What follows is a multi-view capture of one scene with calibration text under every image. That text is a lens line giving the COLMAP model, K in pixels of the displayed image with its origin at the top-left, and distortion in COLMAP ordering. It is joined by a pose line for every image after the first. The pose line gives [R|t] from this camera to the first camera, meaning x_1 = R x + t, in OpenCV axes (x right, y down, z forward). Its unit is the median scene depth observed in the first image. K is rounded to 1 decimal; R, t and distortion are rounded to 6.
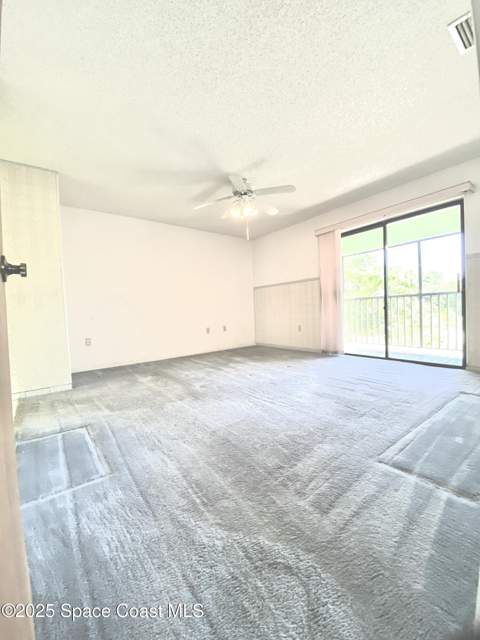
lens RADIAL K [[260.3, 0, 240.0], [0, 260.3, 320.0], [0, 0, 1]] dist [-0.000146, -0.000026]
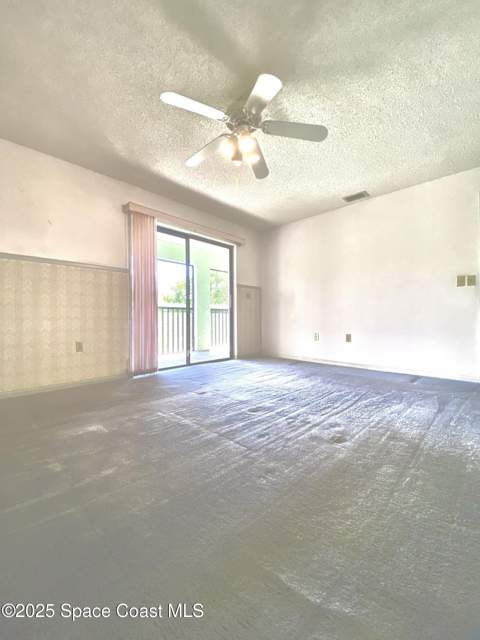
lens RADIAL K [[260.3, 0, 240.0], [0, 260.3, 320.0], [0, 0, 1]] dist [-0.000146, -0.000026]
pose [[-0.158534, 0.029407, 0.986915, -0.507958], [0.039723, 0.998937, -0.023384, 0.001043], [-0.986554, 0.035496, -0.159534, 0.951350]]
